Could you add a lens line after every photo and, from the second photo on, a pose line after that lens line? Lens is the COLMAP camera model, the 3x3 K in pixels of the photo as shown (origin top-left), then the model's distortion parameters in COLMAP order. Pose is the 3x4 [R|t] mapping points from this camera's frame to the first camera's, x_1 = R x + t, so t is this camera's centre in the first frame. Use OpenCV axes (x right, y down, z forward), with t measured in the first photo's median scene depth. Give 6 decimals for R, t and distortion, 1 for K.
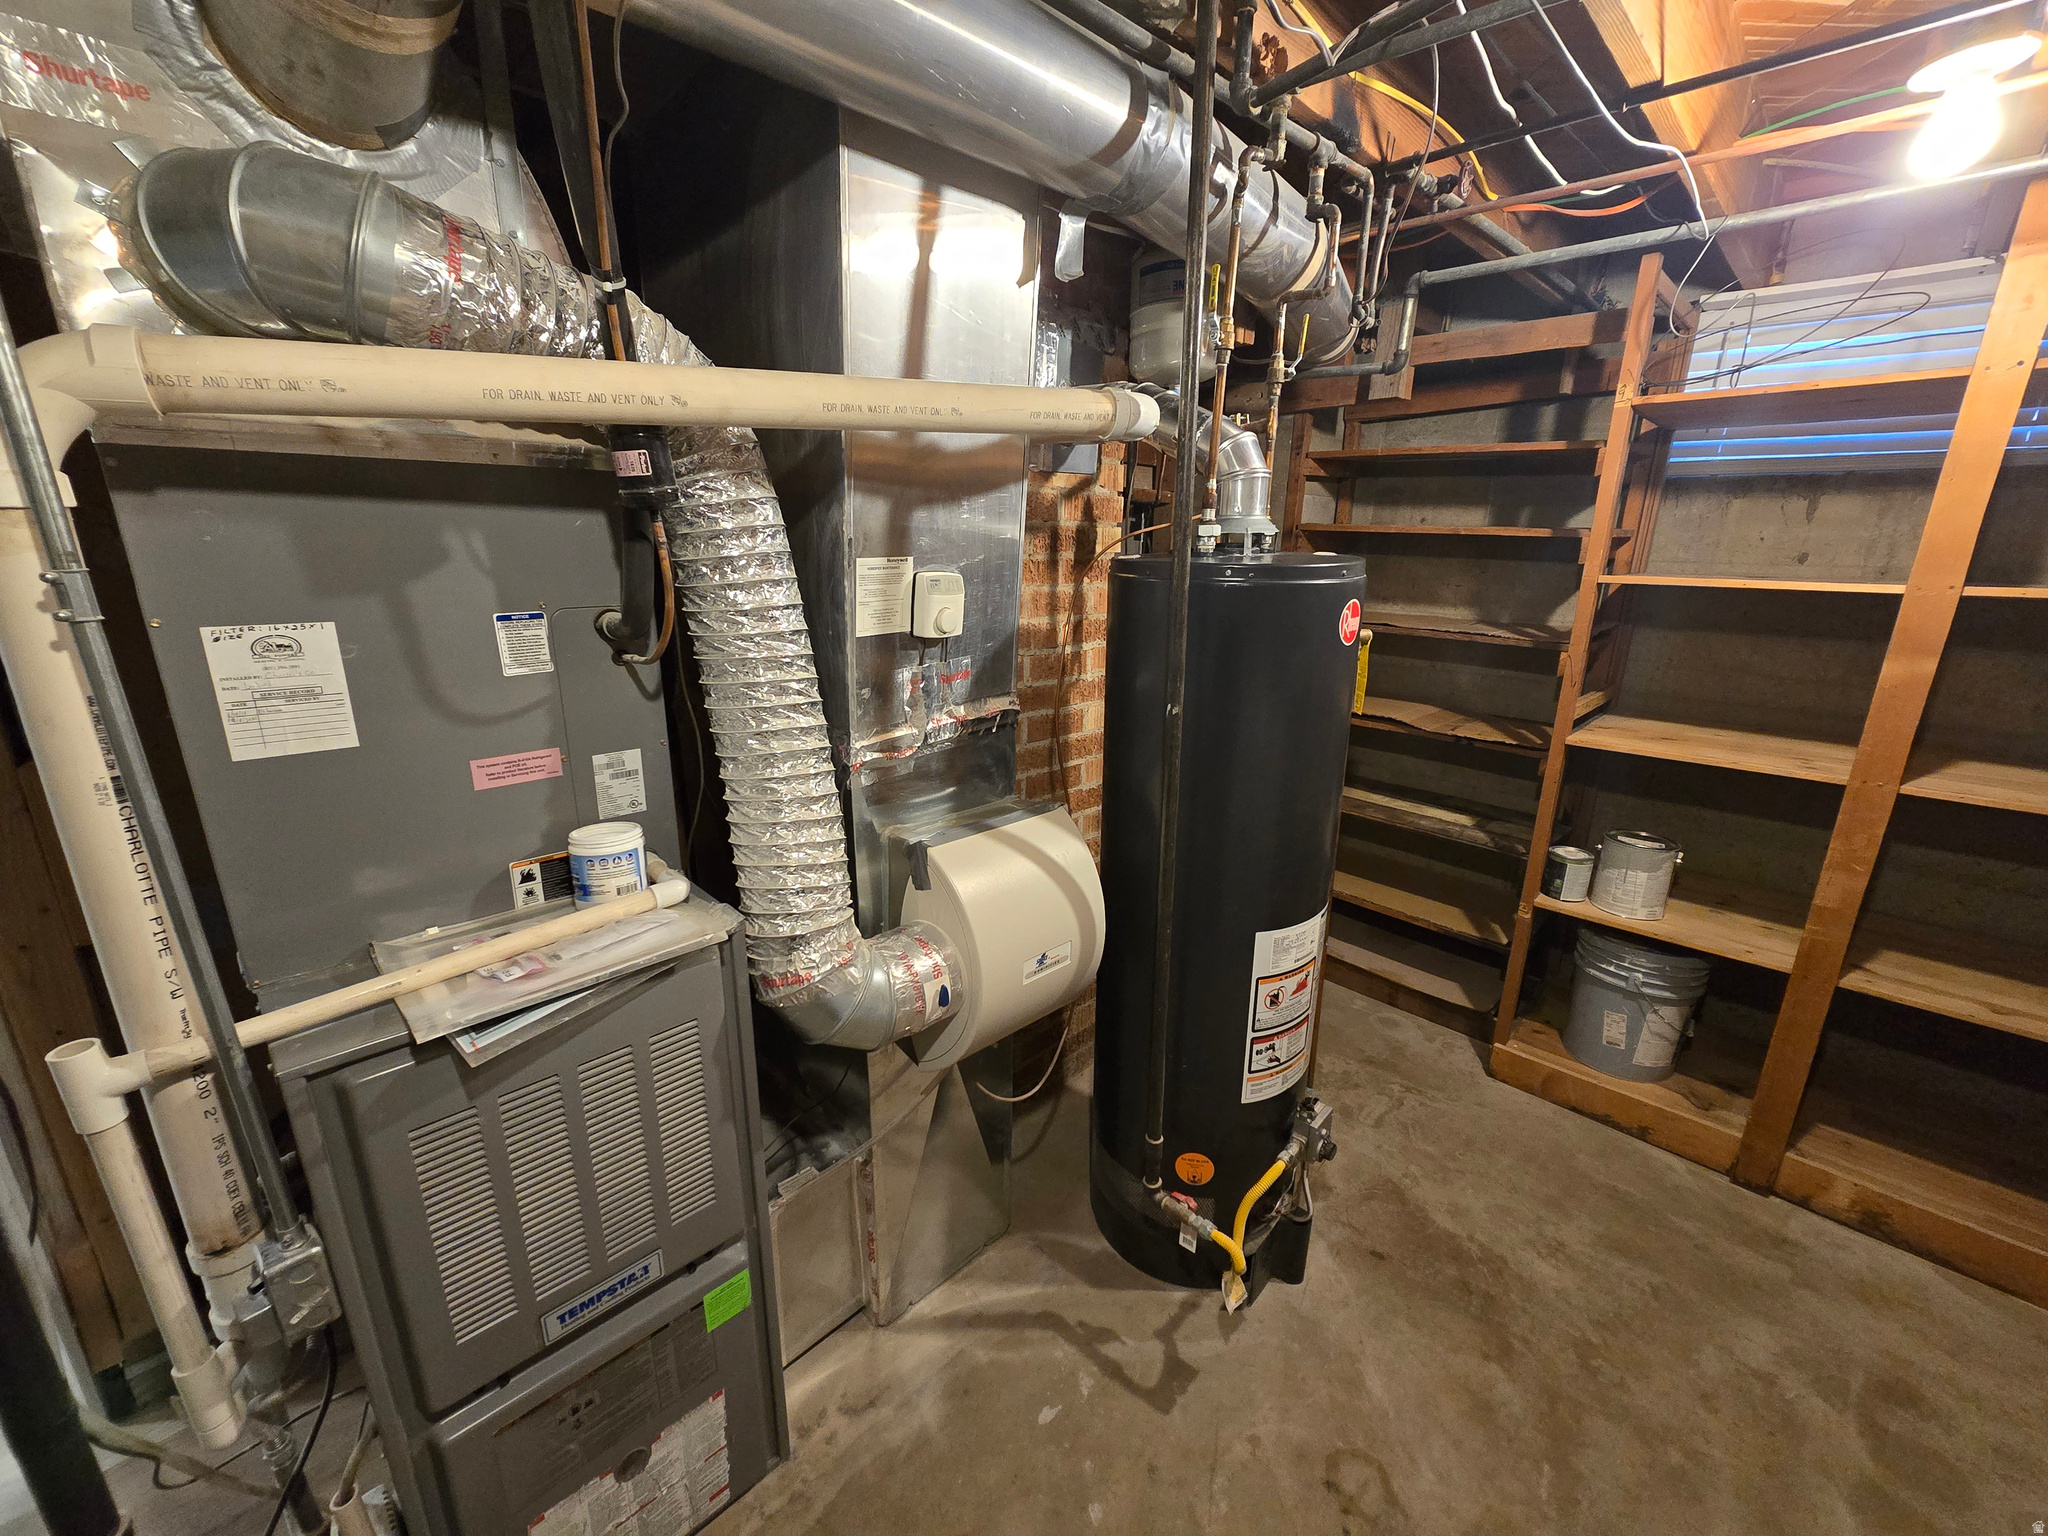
lens RADIAL K [[836.2, 0, 1019.6], [0, 836.2, 779.7], [0, 0, 1]] dist [-0.002367, 0.000007]
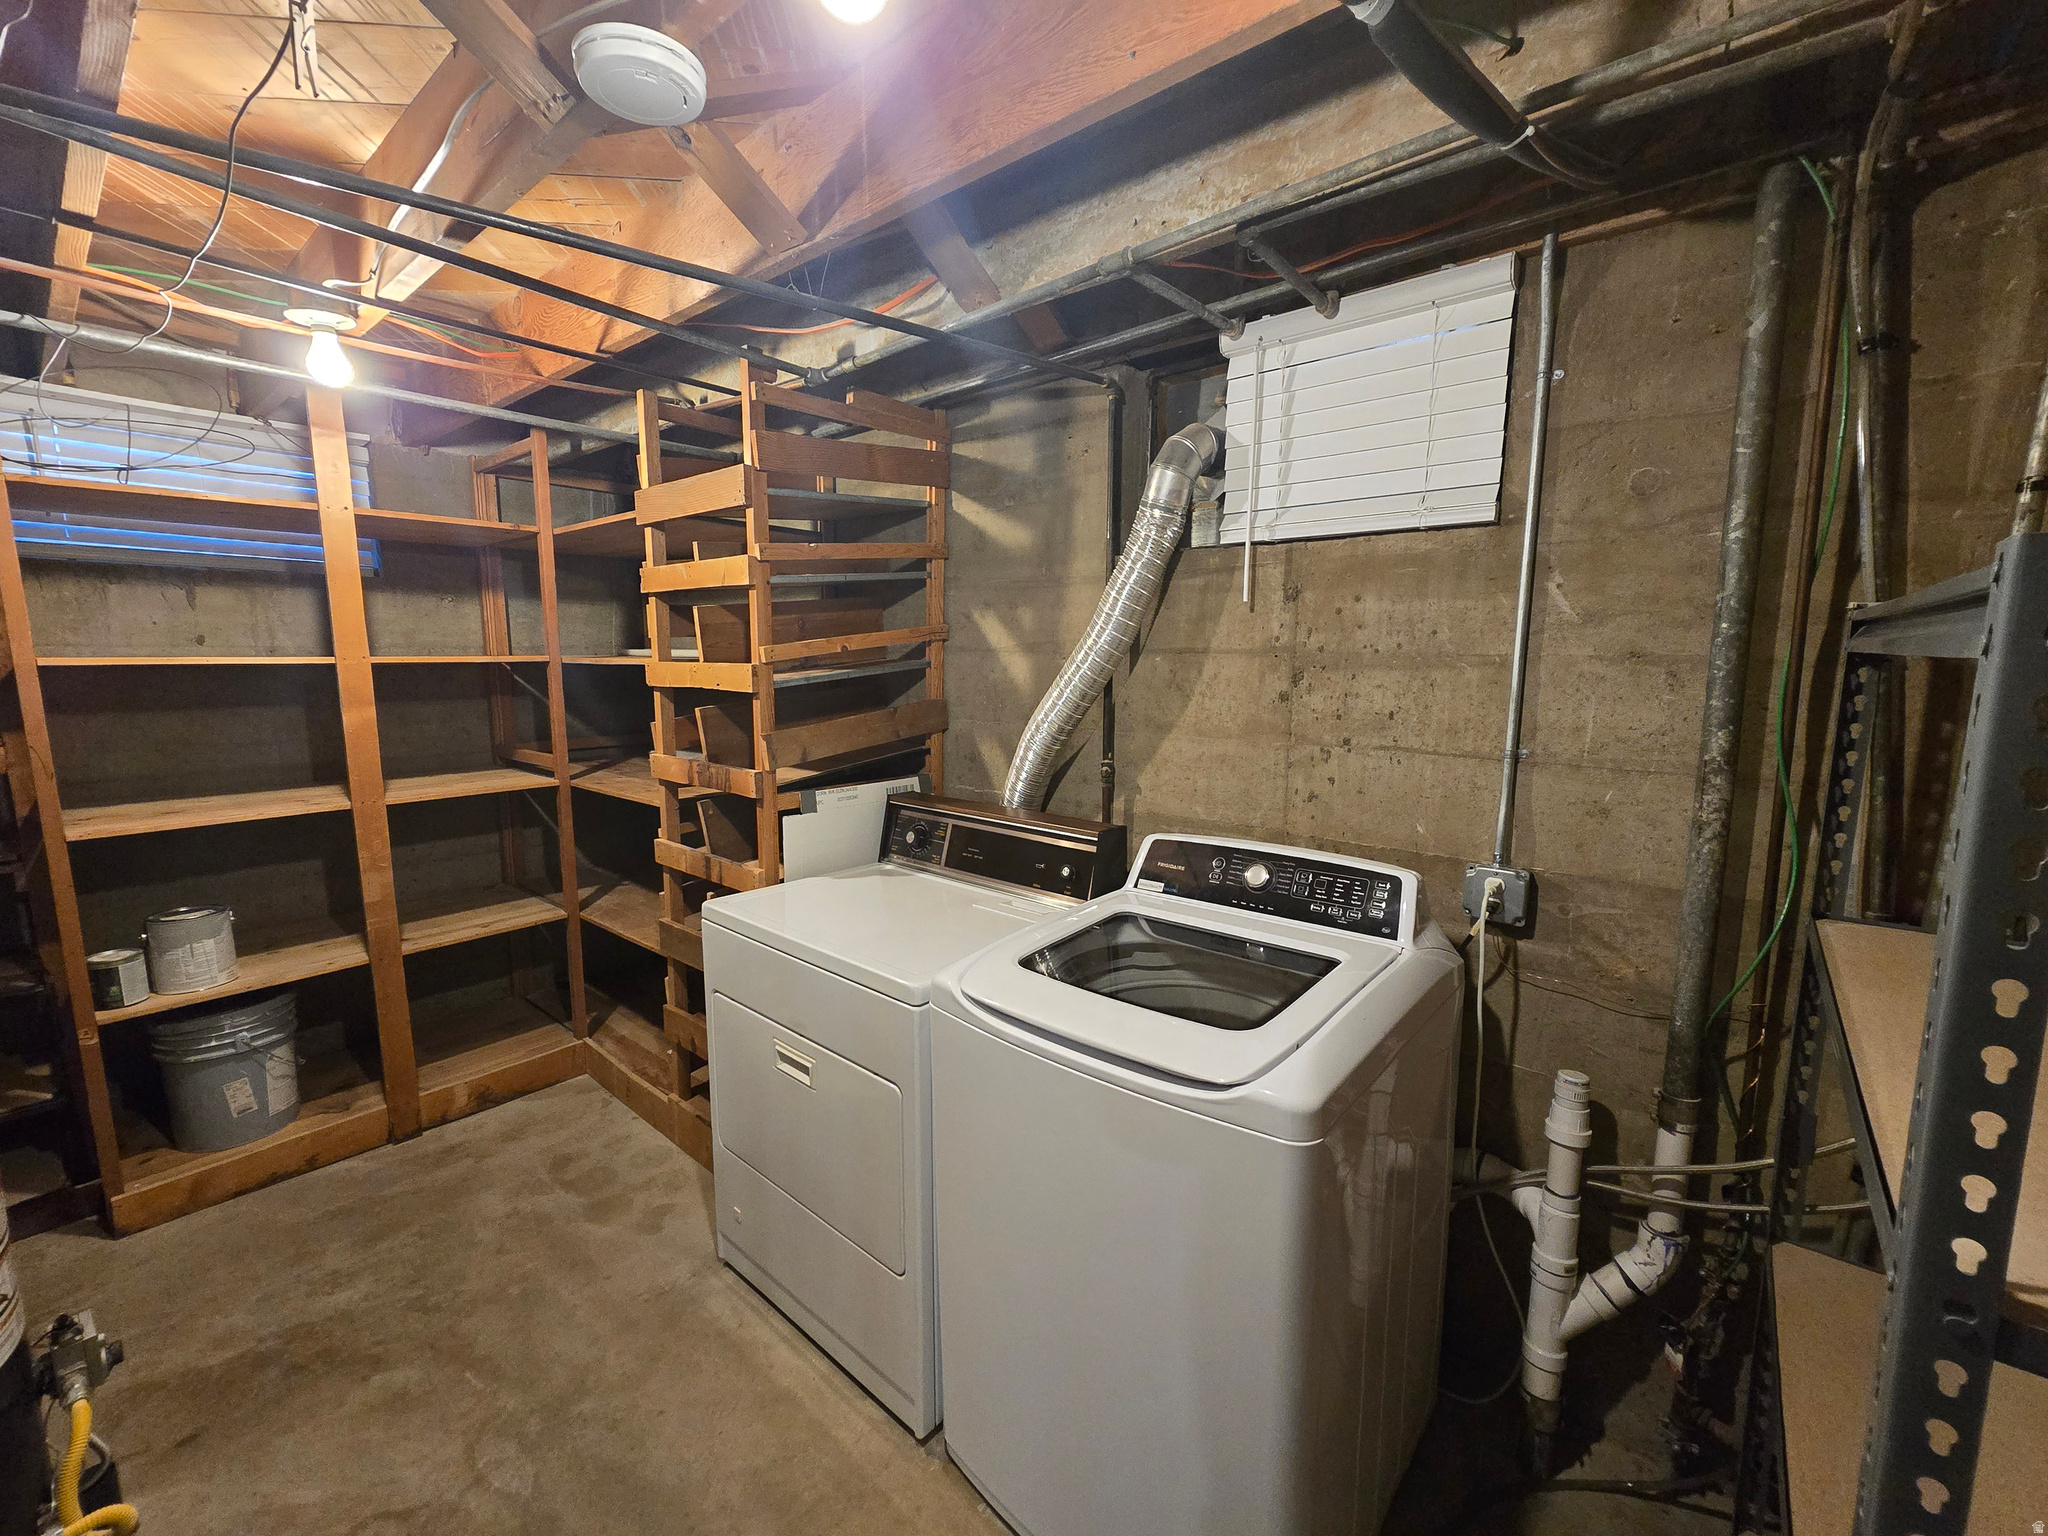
lens RADIAL K [[827.8, 0, 1024.0], [0, 827.8, 768.0], [0, 0, 1]] dist [-0.000308, -0.000063]
pose [[-0.087065, -0.152755, 0.984421, -0.308025], [0.267493, 0.948300, 0.170808, 0.006079], [-0.959618, 0.278197, -0.041702, 0.027445]]
